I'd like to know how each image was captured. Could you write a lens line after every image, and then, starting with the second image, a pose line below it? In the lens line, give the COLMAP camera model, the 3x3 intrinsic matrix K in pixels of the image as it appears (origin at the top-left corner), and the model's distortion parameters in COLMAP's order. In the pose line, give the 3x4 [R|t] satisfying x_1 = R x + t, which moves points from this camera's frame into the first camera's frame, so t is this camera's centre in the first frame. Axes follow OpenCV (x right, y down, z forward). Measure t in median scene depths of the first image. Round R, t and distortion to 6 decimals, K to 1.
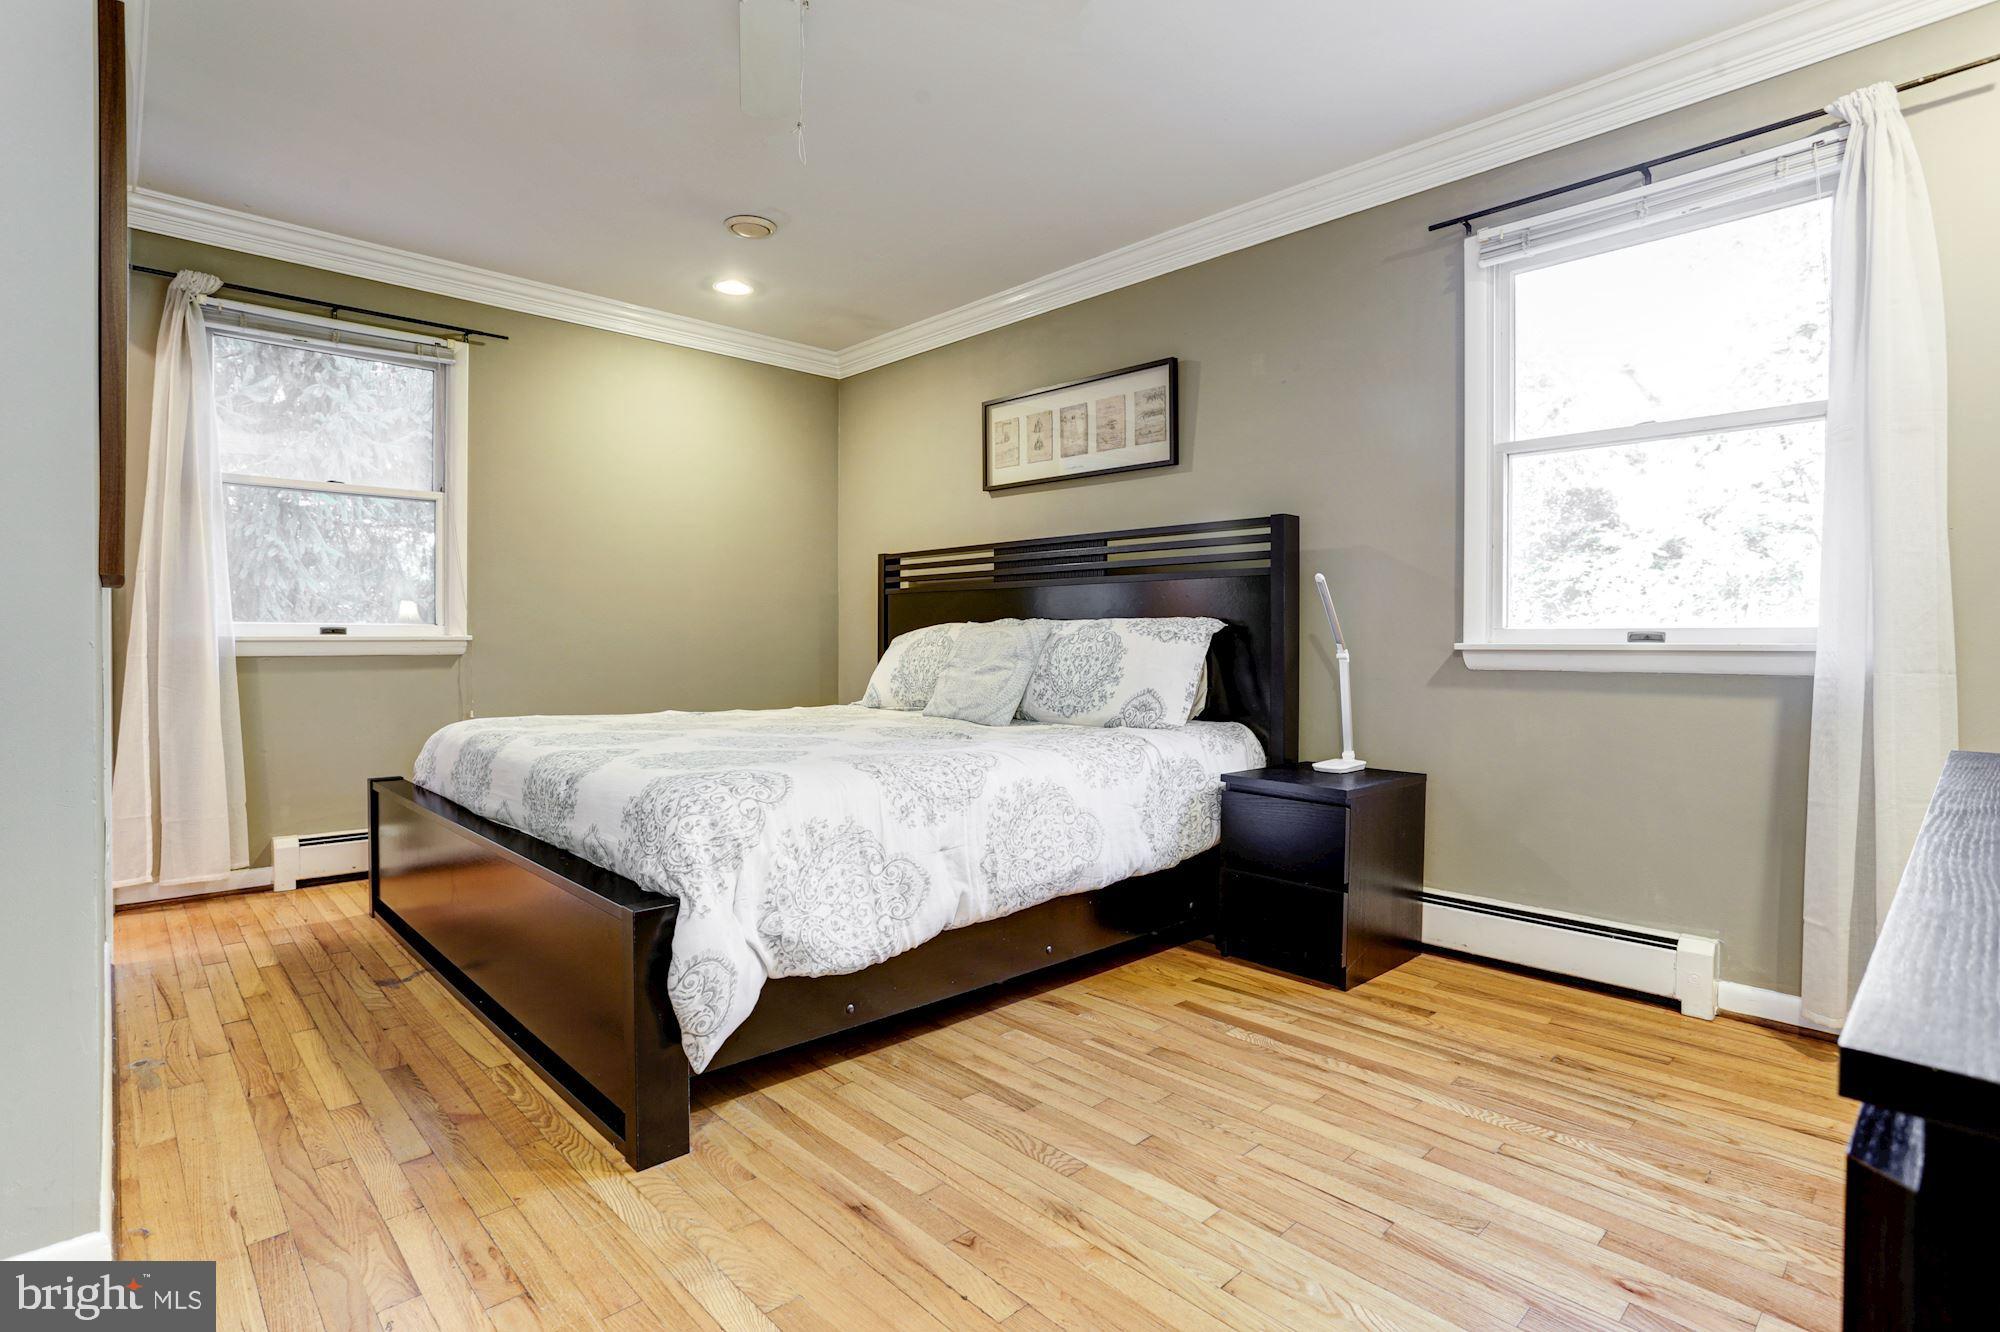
lens RADIAL K [[1000.3, 0, 1009.0], [0, 1000.3, 658.5], [0, 0, 1]] dist [-0.039617, 0.012519]
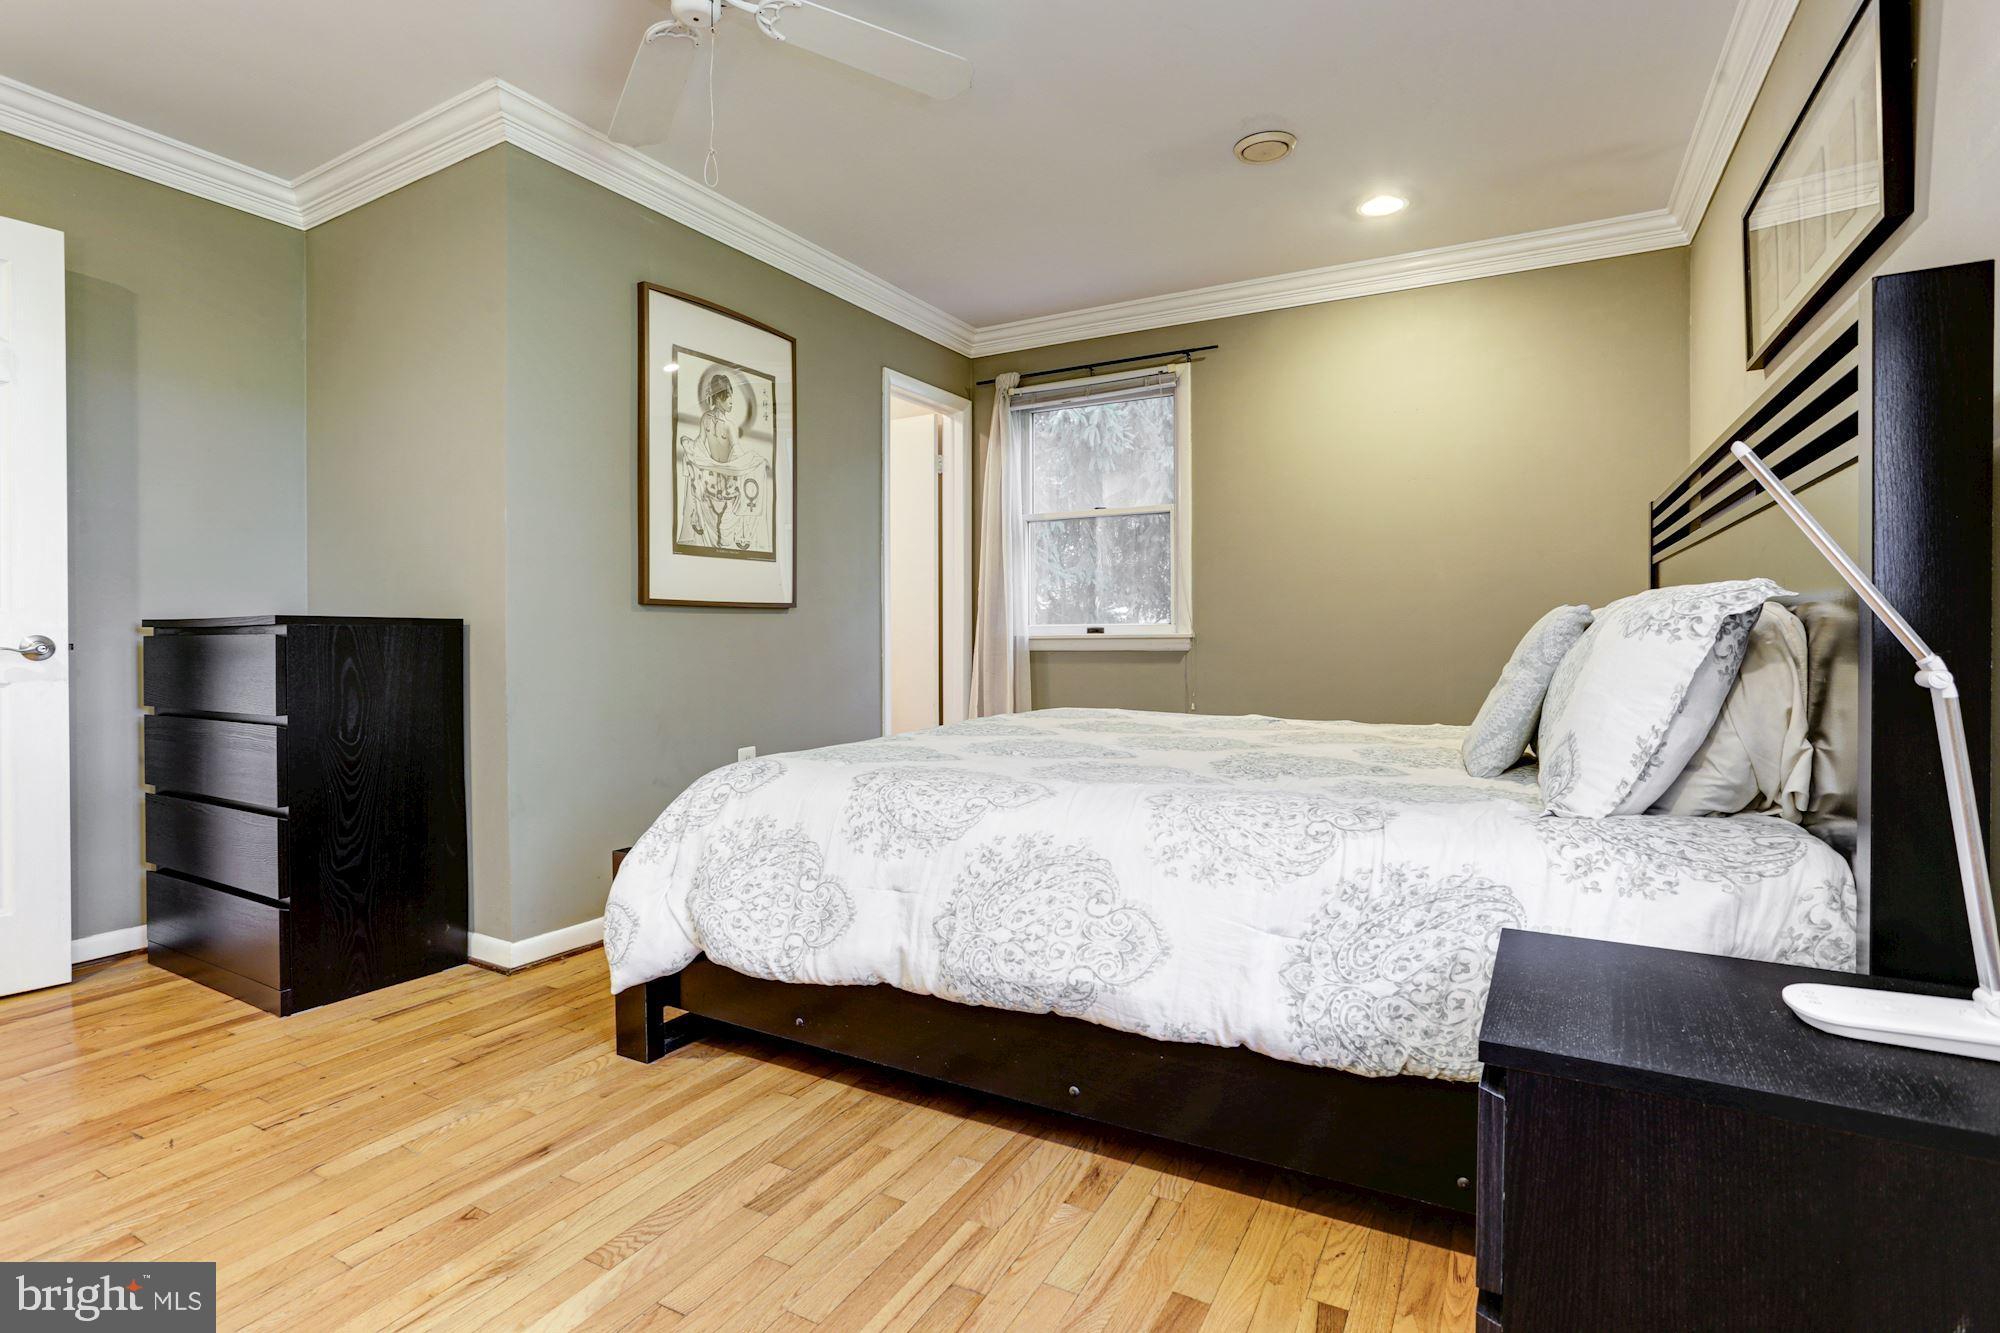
lens RADIAL K [[1000.3, 0, 1011.0], [0, 1000.3, 659.0], [0, 0, 1]] dist [-0.039617, 0.012519]
pose [[0.278337, 0.015979, -0.960350, 0.693140], [-0.010338, 0.999854, 0.013640, -0.011977], [0.960428, 0.006132, 0.278462, 0.789637]]
